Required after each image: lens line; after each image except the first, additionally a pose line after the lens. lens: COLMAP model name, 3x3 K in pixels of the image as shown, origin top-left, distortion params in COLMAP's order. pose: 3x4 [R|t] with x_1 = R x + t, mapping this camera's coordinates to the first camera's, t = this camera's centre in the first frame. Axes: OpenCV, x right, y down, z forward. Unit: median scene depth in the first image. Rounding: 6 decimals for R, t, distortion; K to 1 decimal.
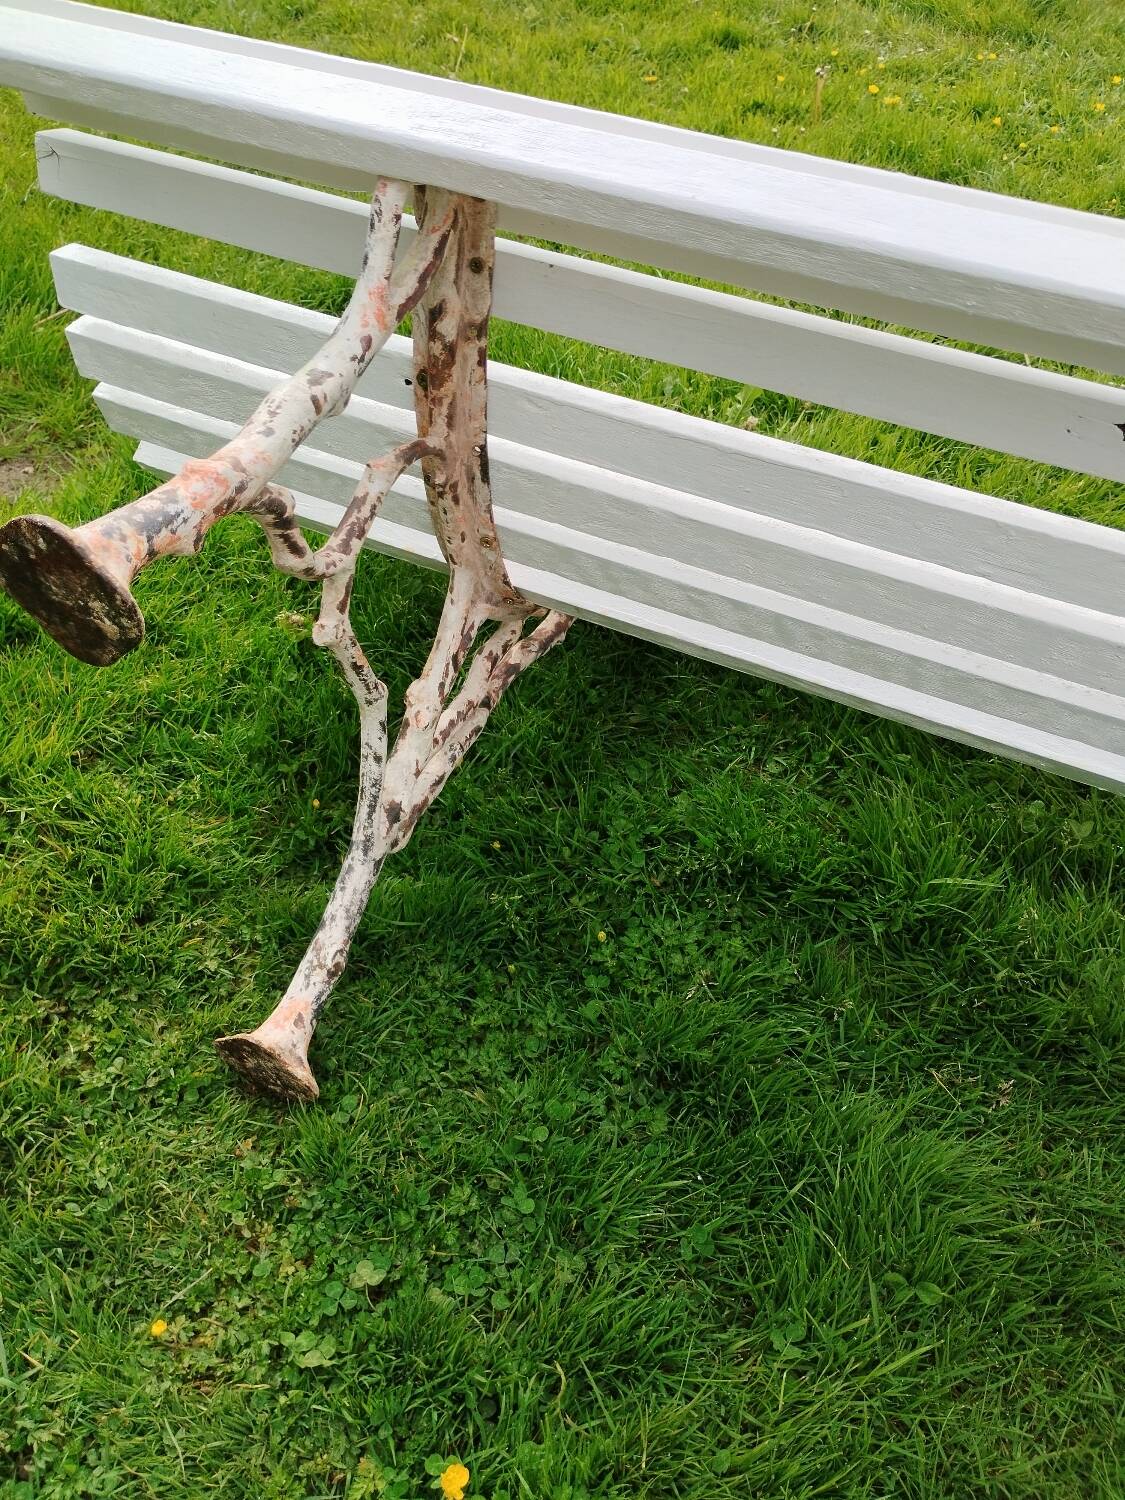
lens RADIAL K [[1284.8, 0, 576.3], [0, 1284.8, 736.1], [0, 0, 1]] dist [0.064766, -0.091463]
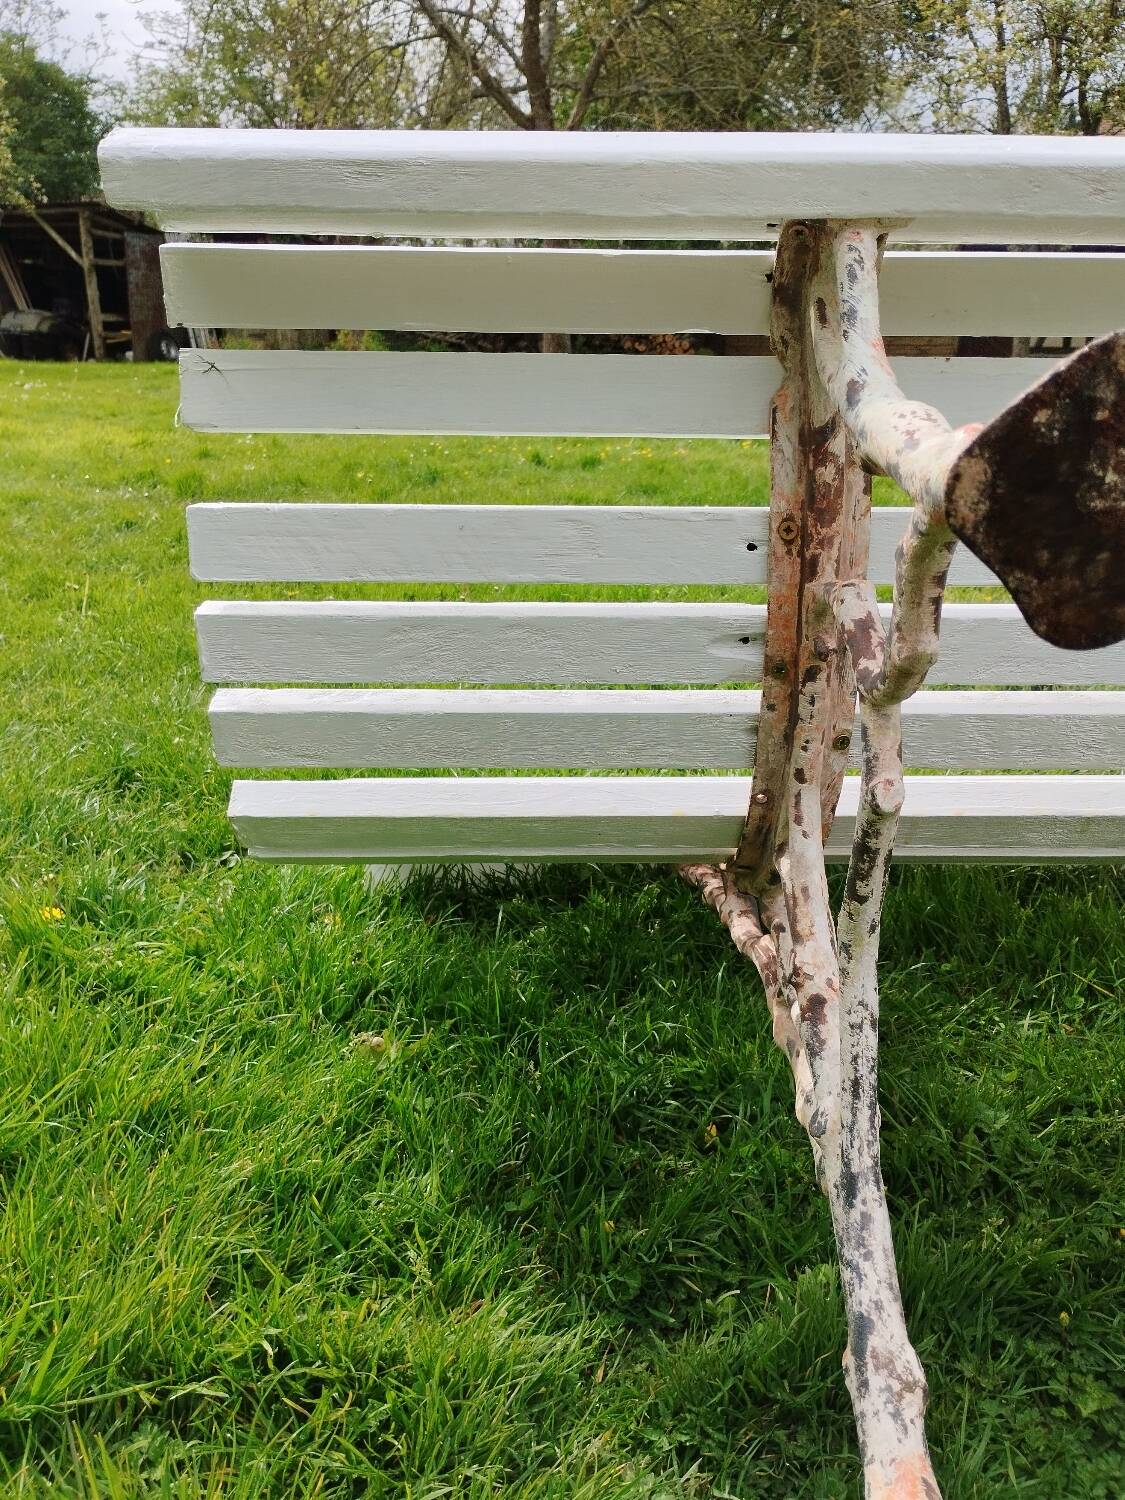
lens RADIAL K [[1284.8, 0, 576.3], [0, 1284.8, 736.1], [0, 0, 1]] dist [0.064766, -0.091463]
pose [[0.892989, -0.162959, 0.419542, -0.571229], [0.327913, 0.874062, -0.358454, 0.079964], [-0.308292, 0.457668, 0.833964, 0.405278]]
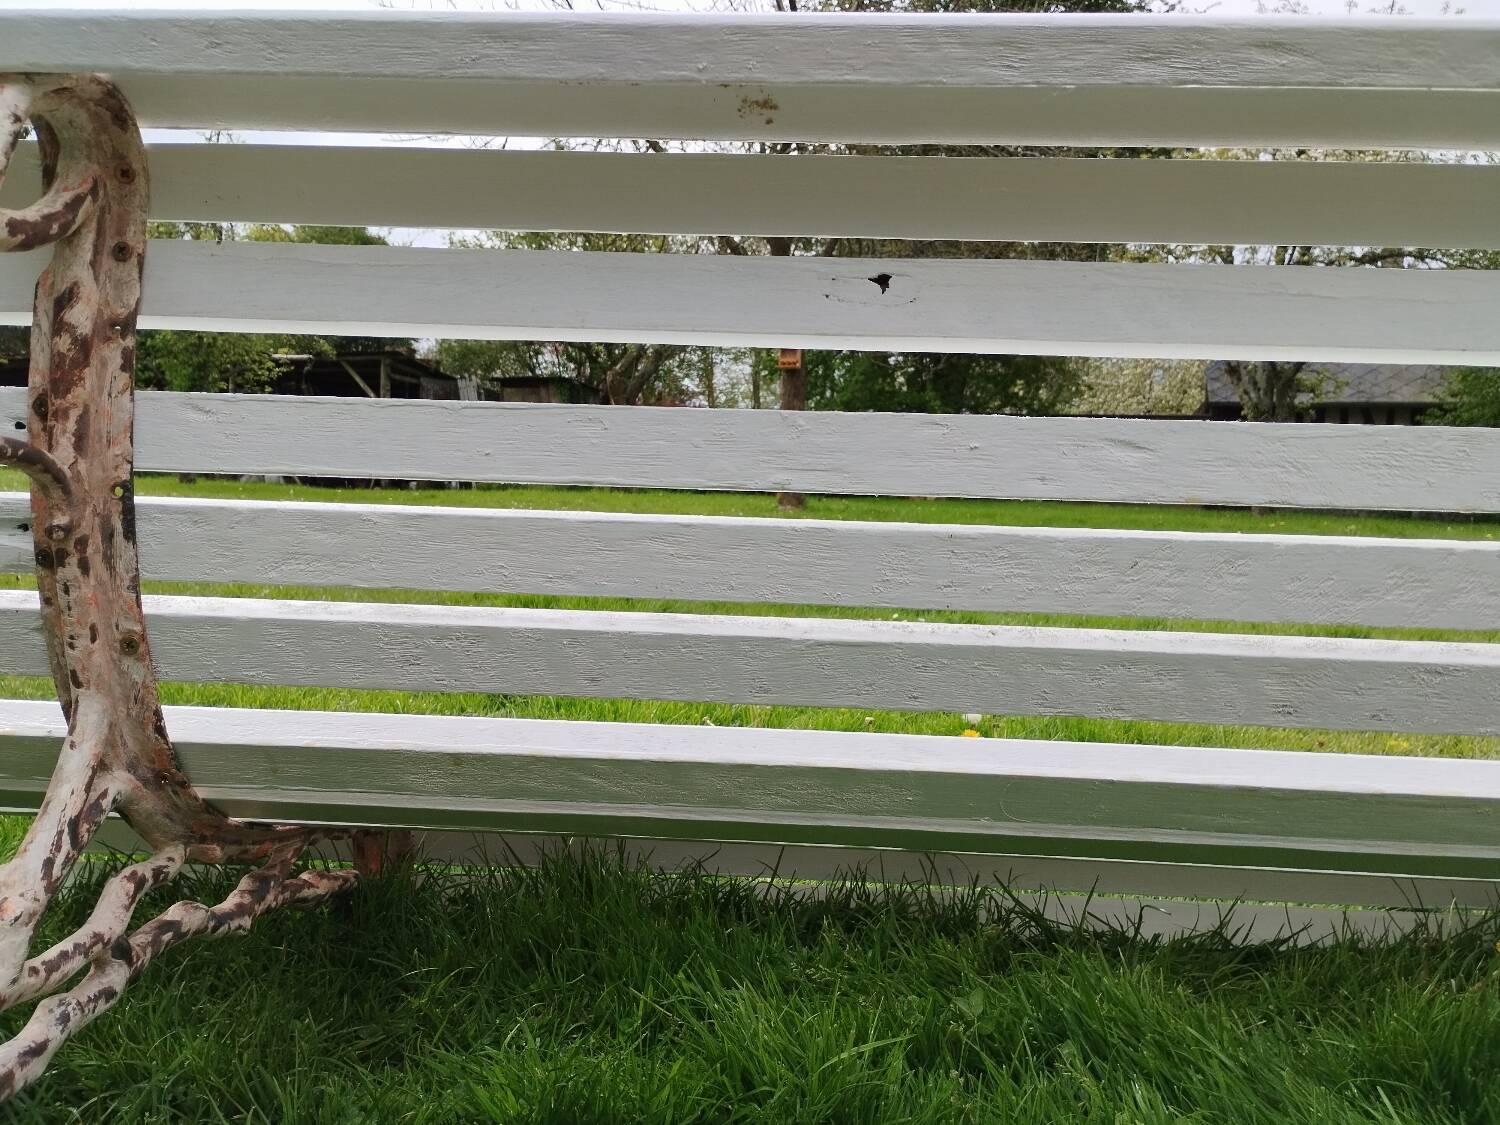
lens RADIAL K [[1284.8, 0, 754.4], [0, 1284.8, 559.0], [0, 0, 1]] dist [0.064766, -0.091463]
pose [[0.926381, -0.032478, 0.375184, -0.017632], [0.261763, 0.771773, -0.579522, 0.340297], [-0.270735, 0.635068, 0.723458, 0.363438]]
